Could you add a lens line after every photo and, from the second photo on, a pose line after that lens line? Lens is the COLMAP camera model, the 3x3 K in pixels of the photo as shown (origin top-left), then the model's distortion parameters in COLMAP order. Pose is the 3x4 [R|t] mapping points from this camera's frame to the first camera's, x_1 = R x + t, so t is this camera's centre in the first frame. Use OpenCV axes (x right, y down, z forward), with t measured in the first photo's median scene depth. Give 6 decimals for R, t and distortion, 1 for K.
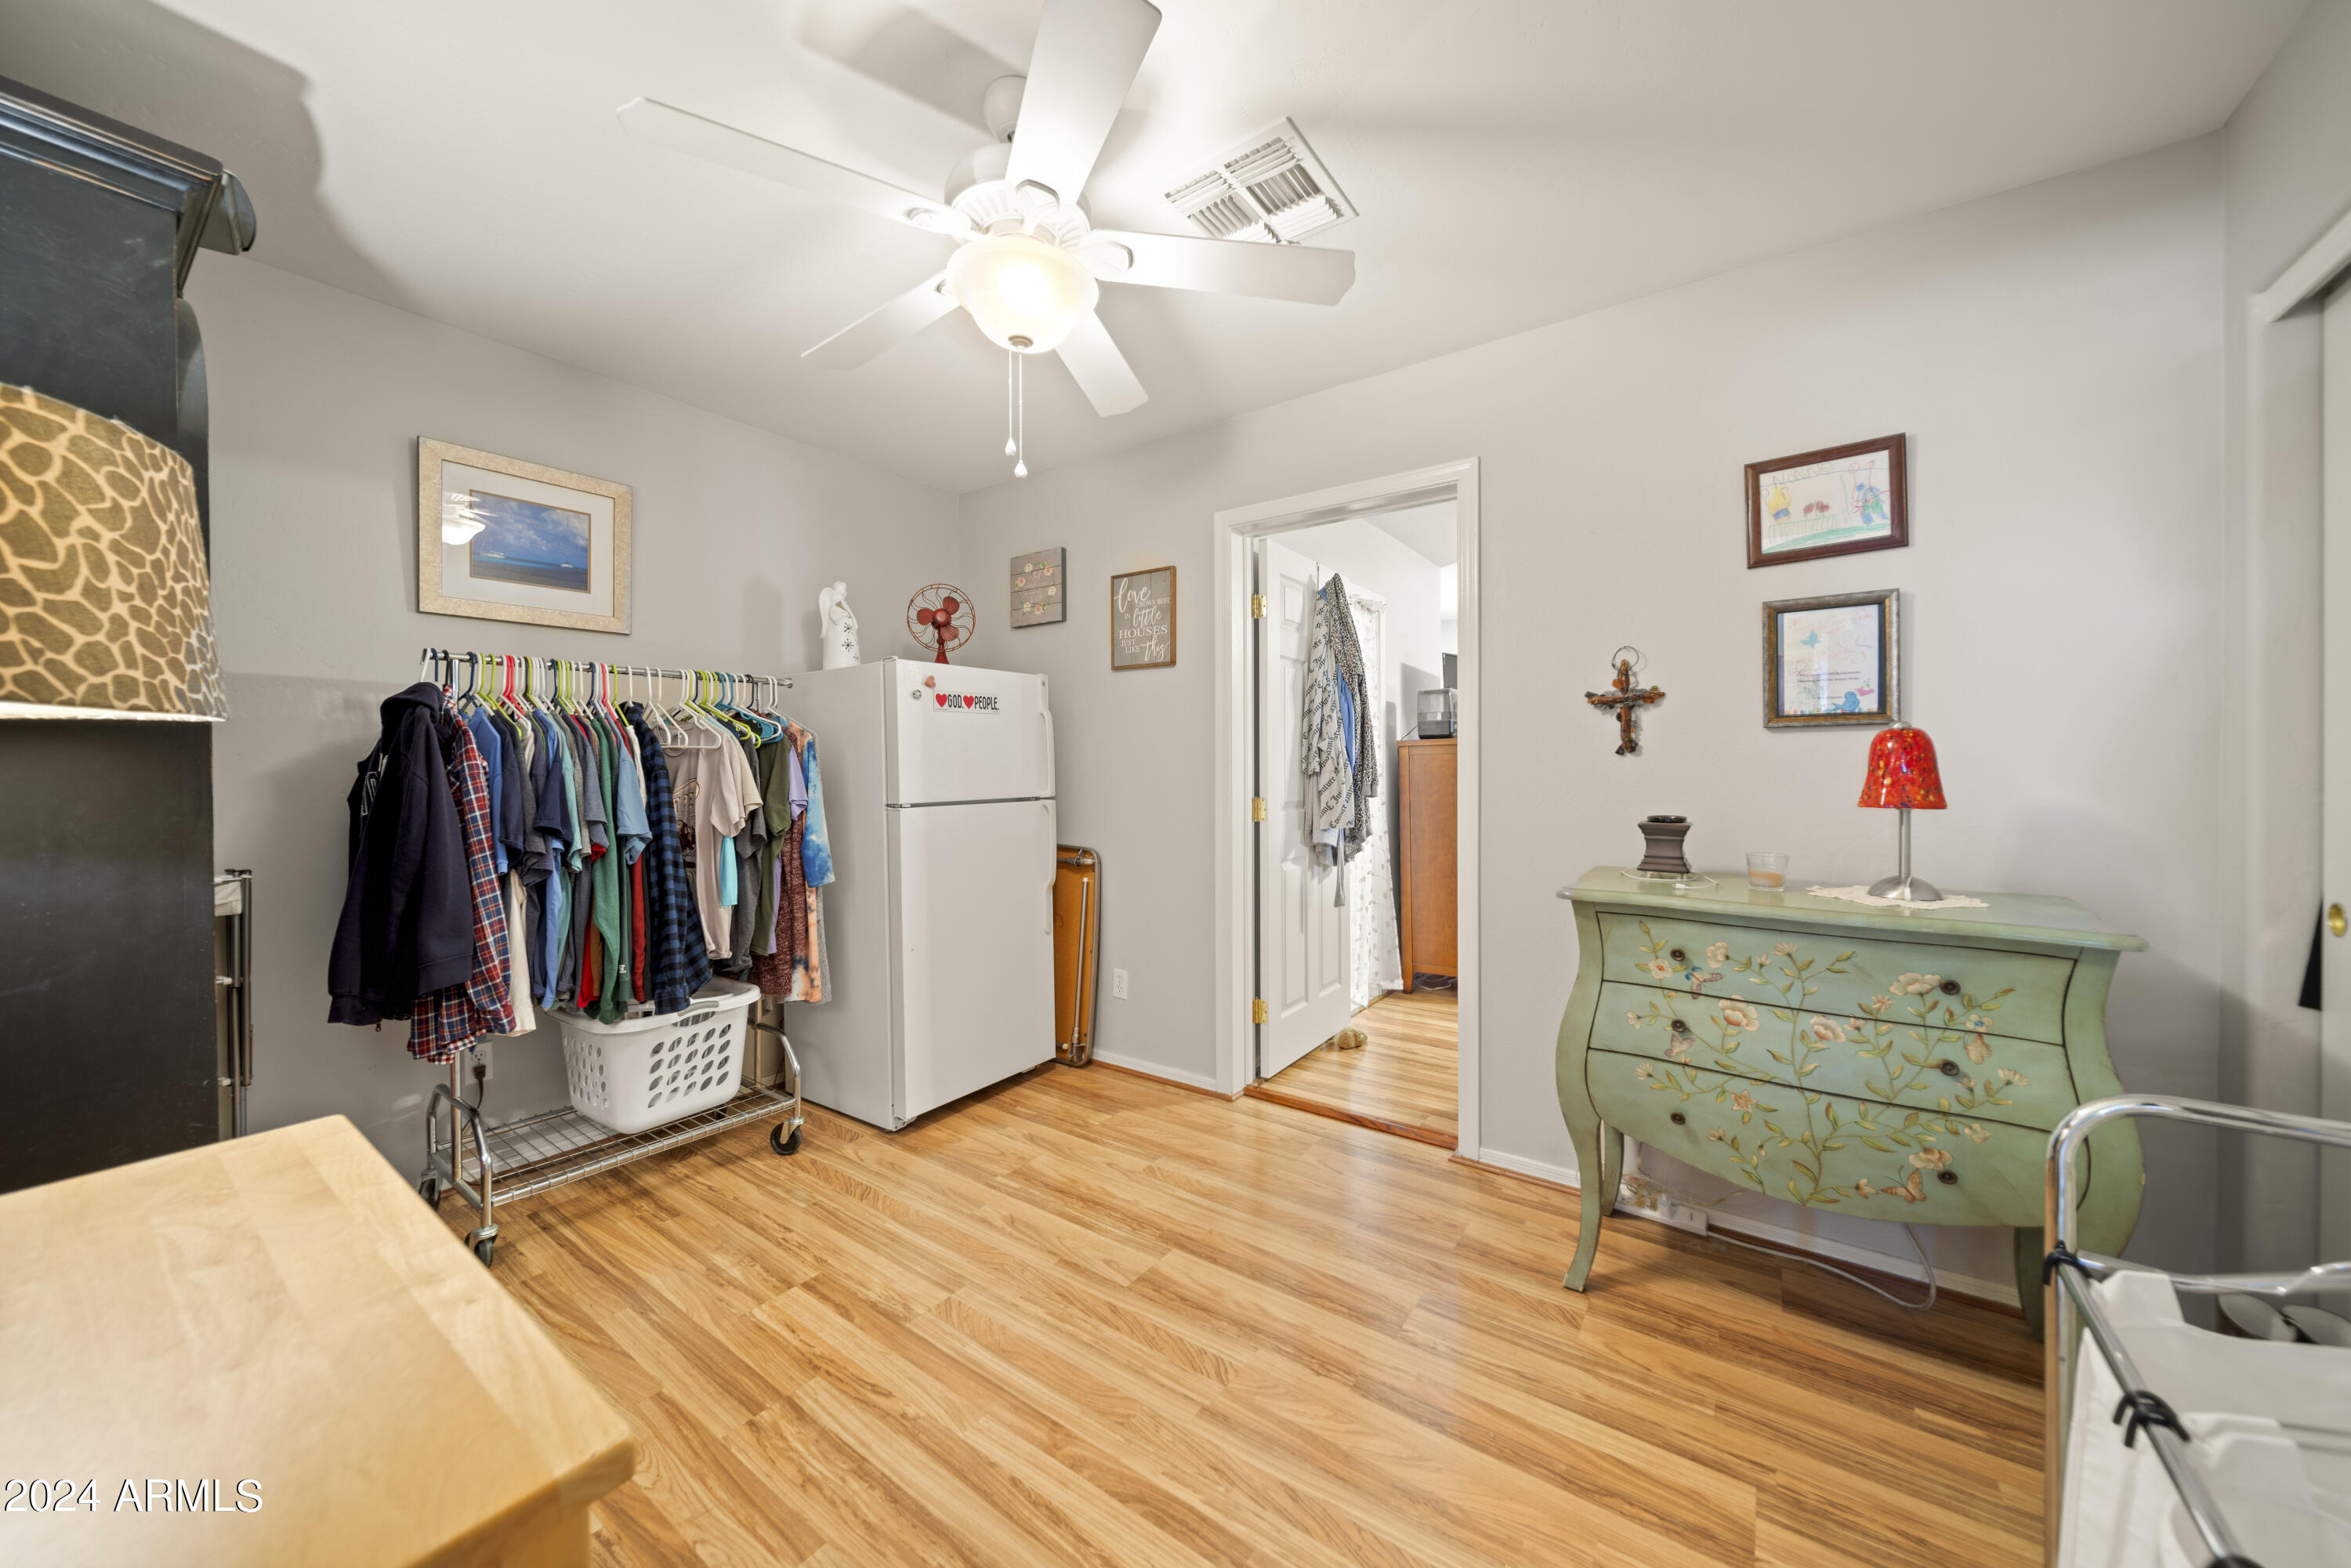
lens RADIAL K [[809.6, 0, 1173.6], [0, 809.6, 774.6], [0, 0, 1]] dist [-0.001828, -0.000051]
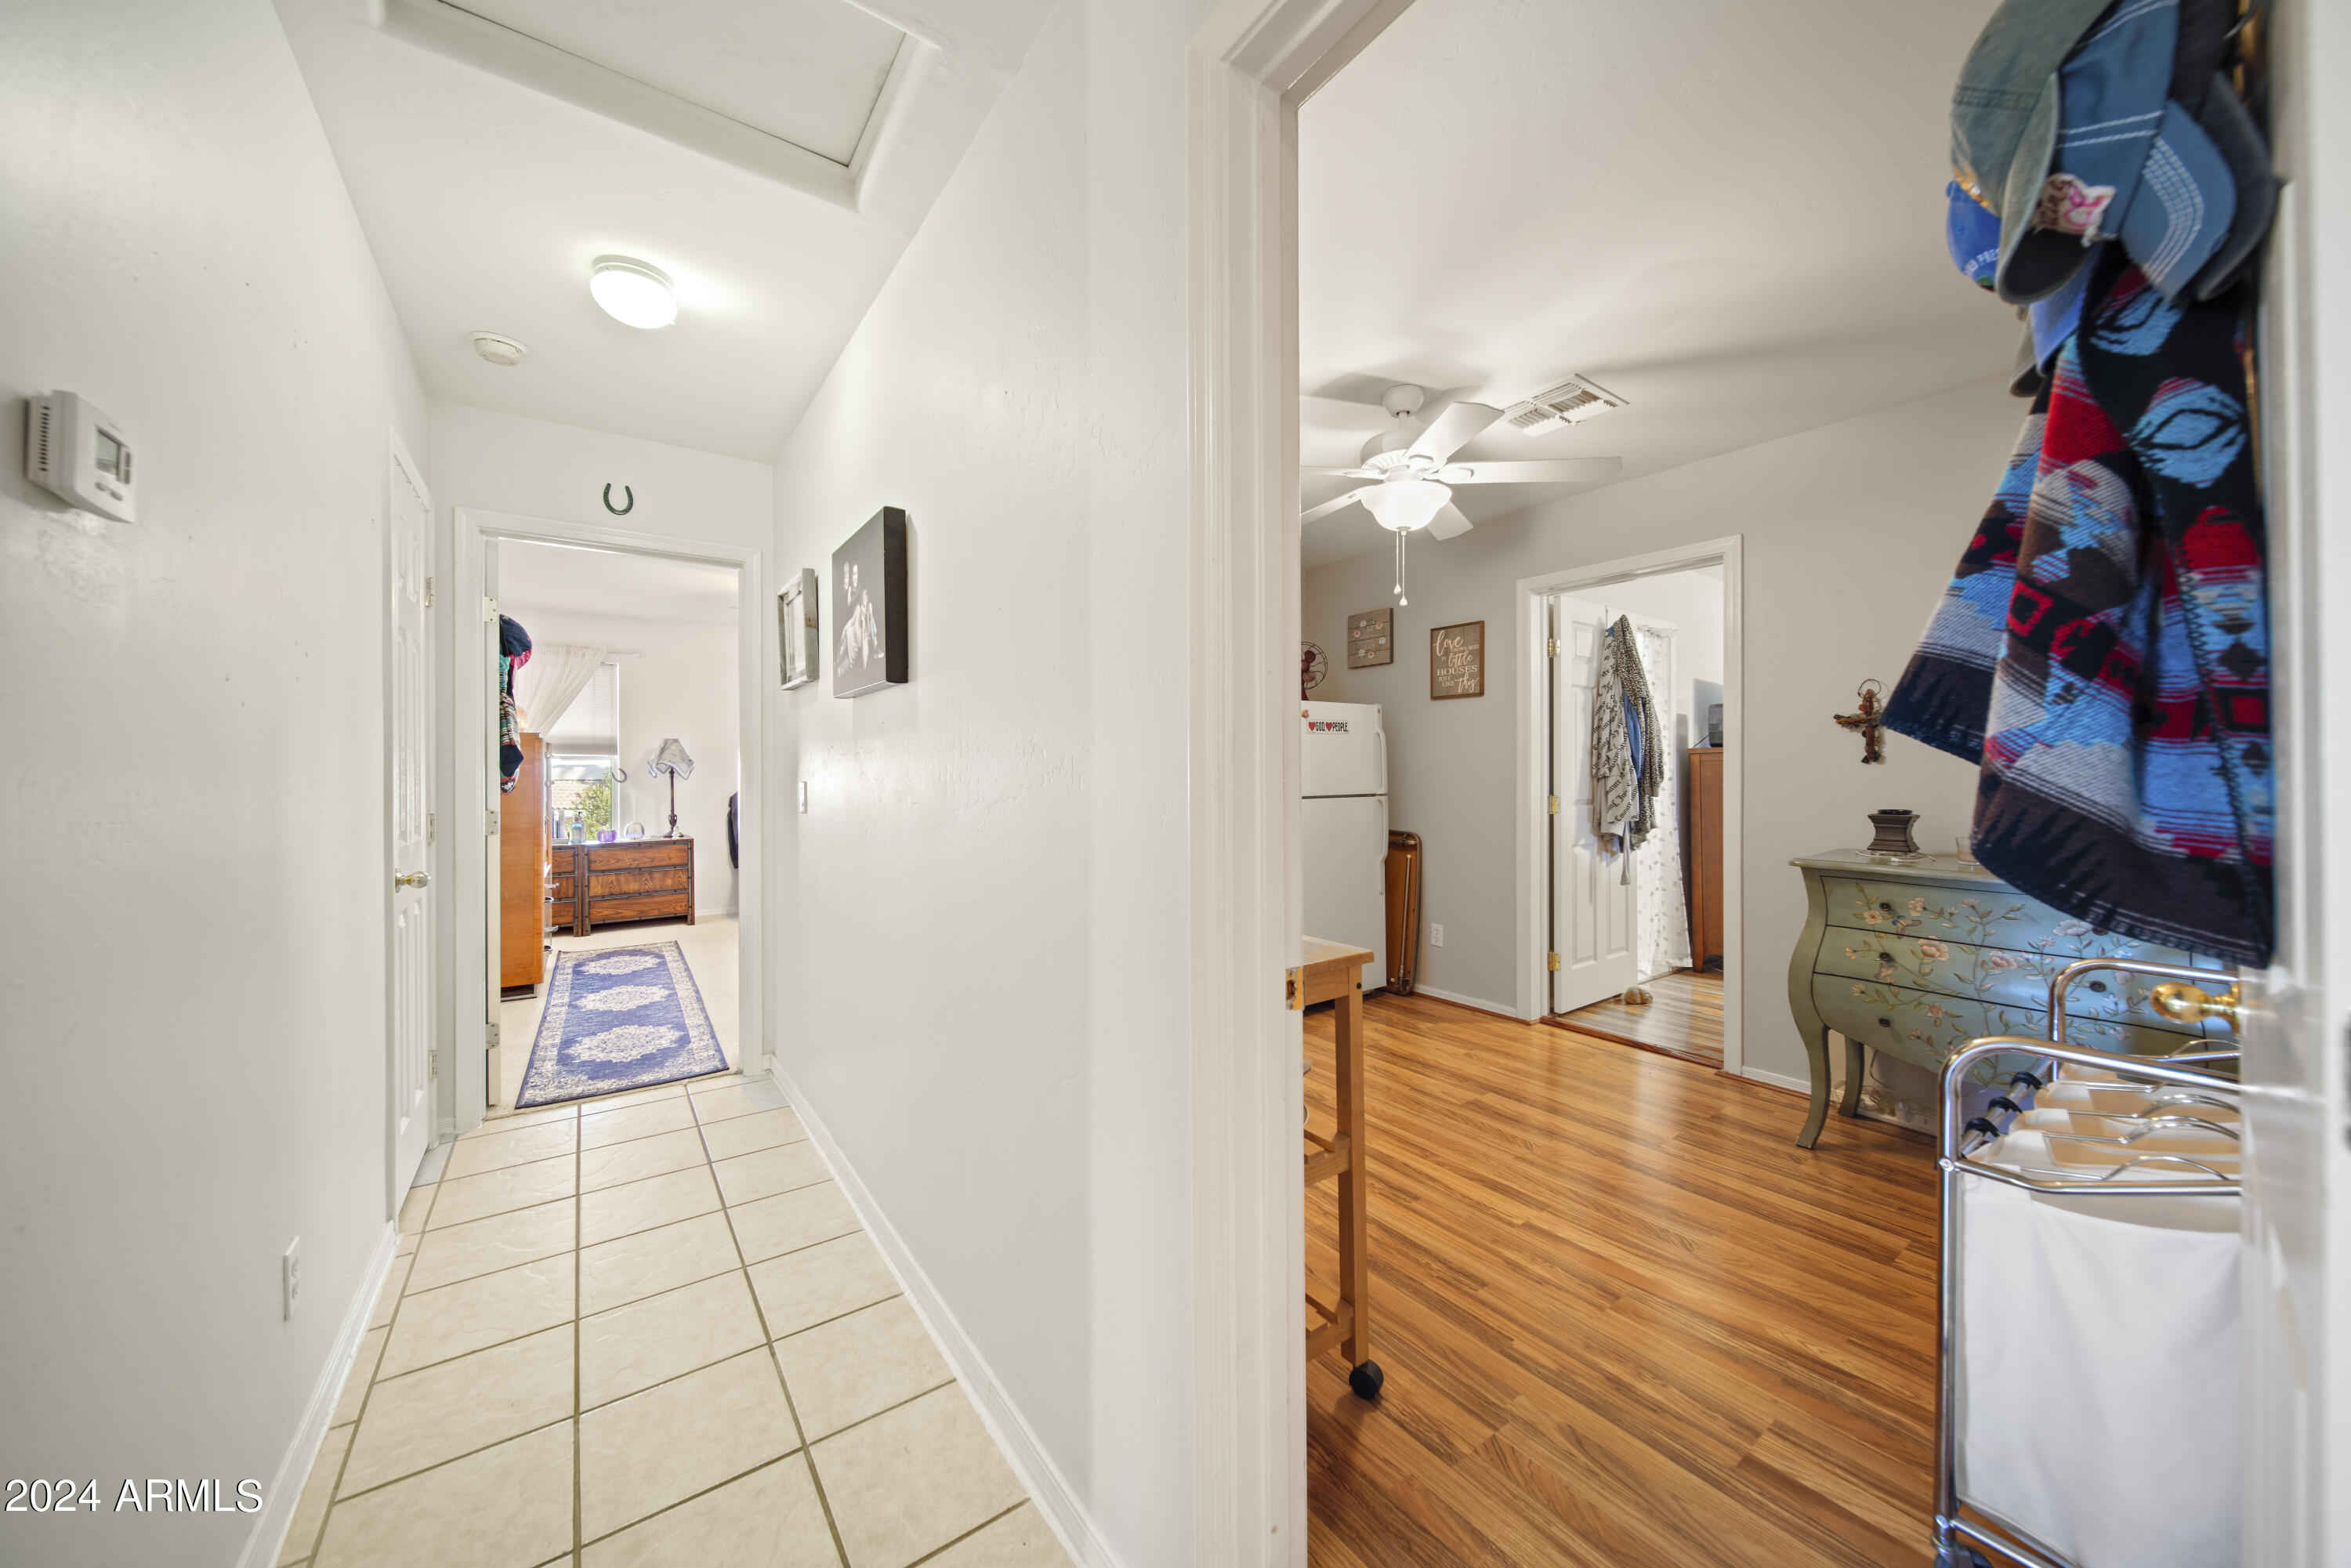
lens RADIAL K [[809.6, 0, 1151.0], [0, 809.6, 776.9], [0, 0, 1]] dist [-0.001828, -0.000051]
pose [[0.937866, 0.002472, -0.346989, -0.058356], [-0.003333, 0.999993, -0.001883, 0.003340], [0.346981, 0.002922, 0.937867, -0.518606]]
